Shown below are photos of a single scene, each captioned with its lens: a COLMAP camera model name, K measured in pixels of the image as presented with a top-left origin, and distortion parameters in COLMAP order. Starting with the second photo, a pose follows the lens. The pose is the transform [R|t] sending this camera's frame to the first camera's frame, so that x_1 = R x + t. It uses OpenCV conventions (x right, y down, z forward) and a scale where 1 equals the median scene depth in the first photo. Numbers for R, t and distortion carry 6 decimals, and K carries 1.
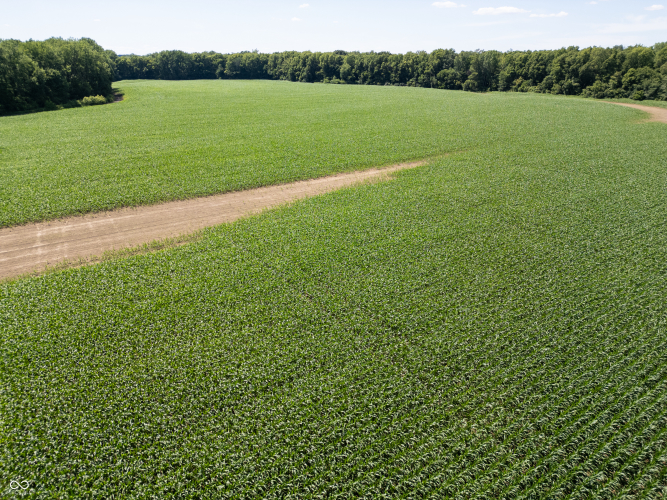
lens RADIAL K [[472.0, 0, 328.1], [0, 472.0, 247.5], [0, 0, 1]] dist [0.067292, -0.053917]
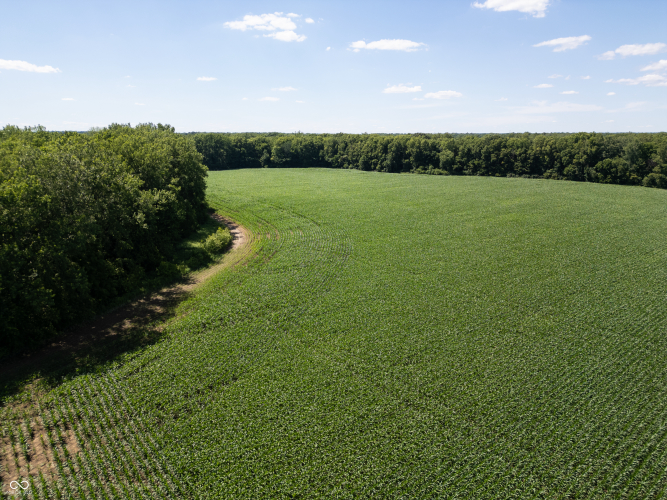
lens RADIAL K [[472.0, 0, 334.2], [0, 472.0, 252.0], [0, 0, 1]] dist [0.067292, -0.053917]
pose [[0.994979, -0.026095, 0.096622, -0.231312], [0.038741, 0.990569, -0.131423, -0.122703], [-0.092282, 0.134507, 0.986606, 0.262137]]
